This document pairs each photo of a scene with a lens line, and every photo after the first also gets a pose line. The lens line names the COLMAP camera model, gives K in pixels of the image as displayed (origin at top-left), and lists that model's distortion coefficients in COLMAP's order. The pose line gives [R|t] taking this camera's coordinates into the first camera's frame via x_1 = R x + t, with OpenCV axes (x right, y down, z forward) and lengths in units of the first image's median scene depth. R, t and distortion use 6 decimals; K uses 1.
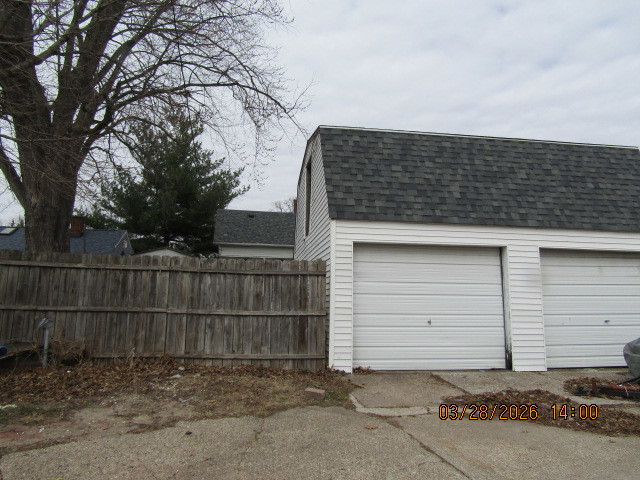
lens RADIAL K [[456.0, 0, 319.8], [0, 456.0, 240.7], [0, 0, 1]] dist [-0.010012, -0.000951]
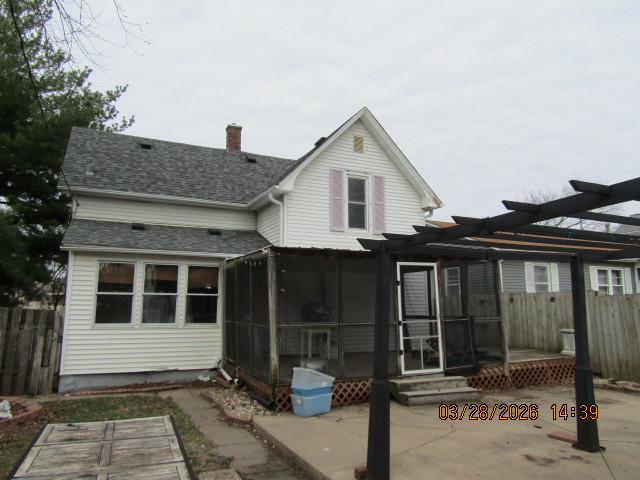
lens RADIAL K [[459.0, 0, 316.7], [0, 459.0, 237.4], [0, 0, 1]] dist [-0.014547, -0.001813]
pose [[0.966822, 0.027161, 0.254002, -0.069251], [-0.029775, 0.999536, 0.006452, 0.028530], [-0.253709, -0.013801, 0.967182, 0.344650]]
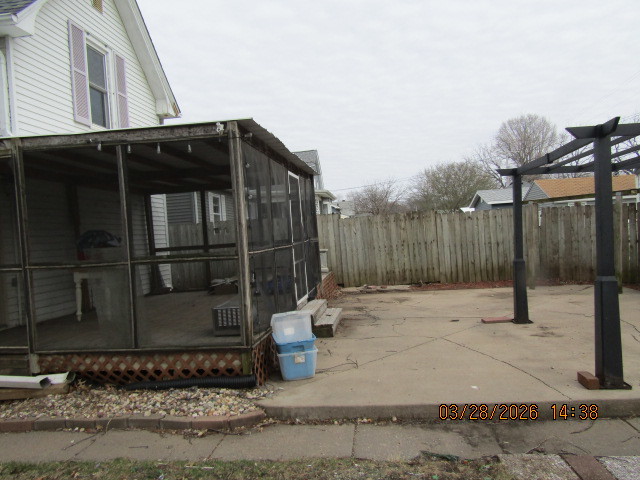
lens RADIAL K [[456.0, 0, 319.1], [0, 456.0, 240.7], [0, 0, 1]] dist [-0.010012, -0.000951]
pose [[0.284056, -0.039207, 0.958006, -0.142433], [-0.089607, 0.993705, 0.067237, 0.054916], [-0.954611, -0.104943, 0.278755, 0.486787]]
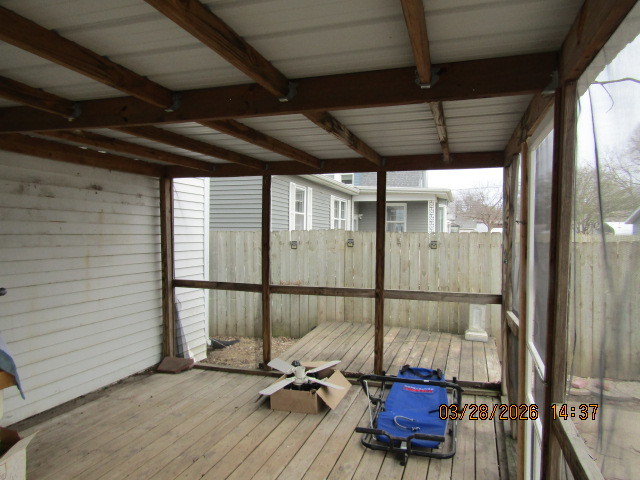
lens RADIAL K [[456.0, 0, 320.5], [0, 456.0, 239.7], [0, 0, 1]] dist [-0.010012, -0.000951]
pose [[0.453840, -0.015371, 0.890951, -0.023522], [-0.152754, 0.983709, 0.094782, 0.053706], [-0.877893, -0.179112, 0.444098, 0.550059]]
